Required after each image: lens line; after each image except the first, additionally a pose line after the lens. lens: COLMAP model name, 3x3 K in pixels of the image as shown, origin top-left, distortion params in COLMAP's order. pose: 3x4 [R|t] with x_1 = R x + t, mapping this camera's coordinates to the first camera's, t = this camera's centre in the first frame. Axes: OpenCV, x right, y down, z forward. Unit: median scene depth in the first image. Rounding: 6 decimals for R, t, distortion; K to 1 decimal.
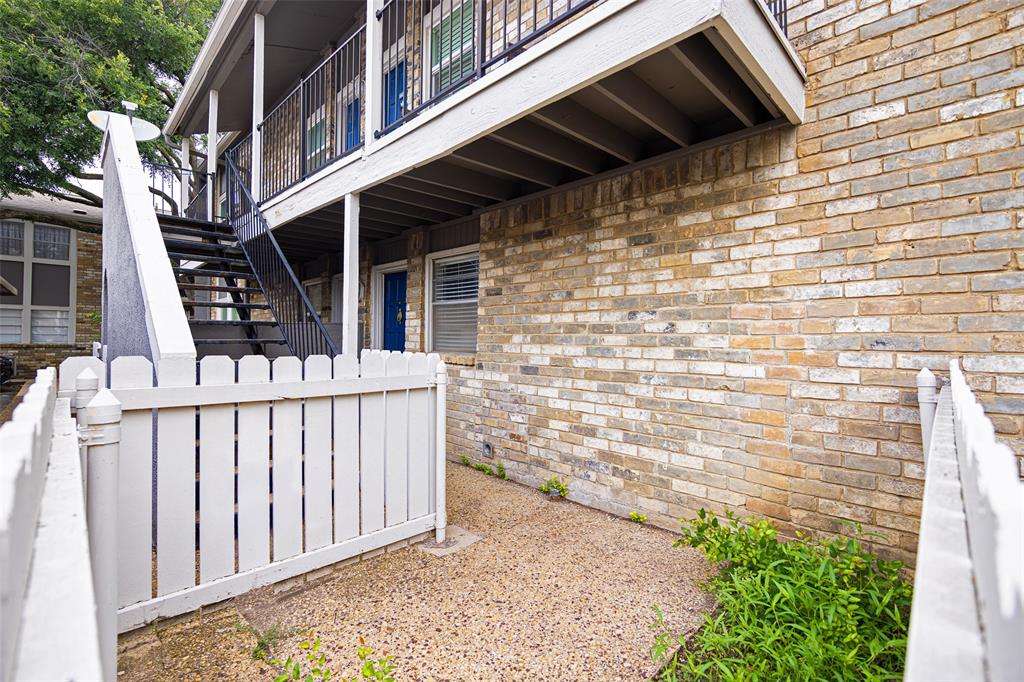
lens RADIAL K [[457.8, 0, 510.0], [0, 457.8, 339.6], [0, 0, 1]] dist [-0.016931, 0.000131]
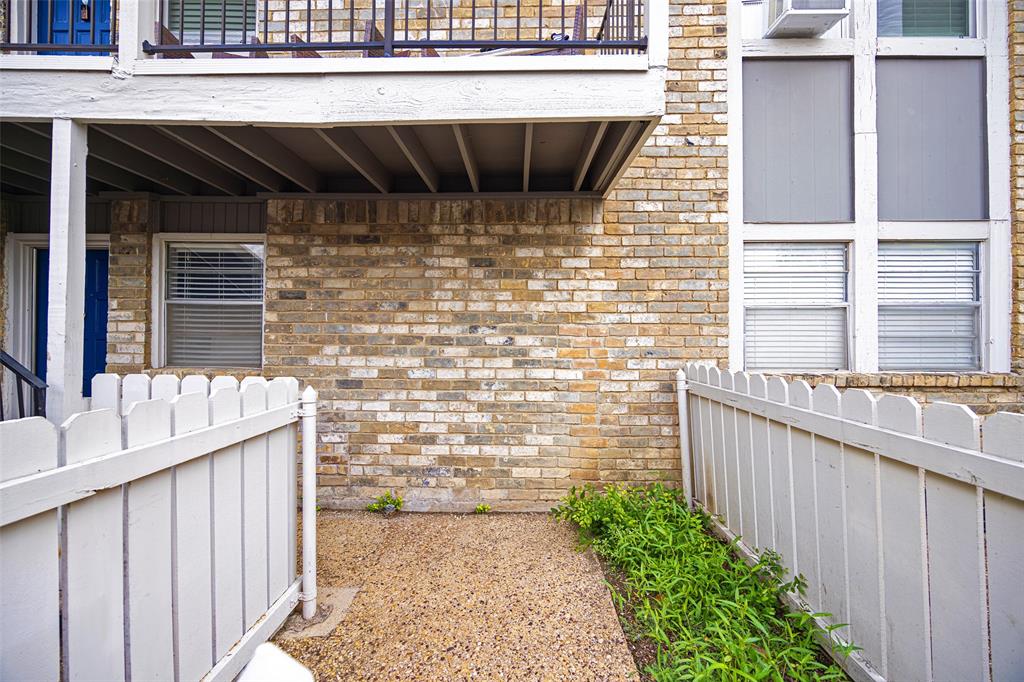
lens RADIAL K [[396.8, 0, 511.8], [0, 396.8, 338.2], [0, 0, 1]] dist [-0.008112, -0.000098]
pose [[0.714566, -0.006723, 0.699536, -0.373088], [-0.000325, 0.999951, 0.009943, -0.044425], [-0.699568, -0.007332, 0.714528, 0.267122]]
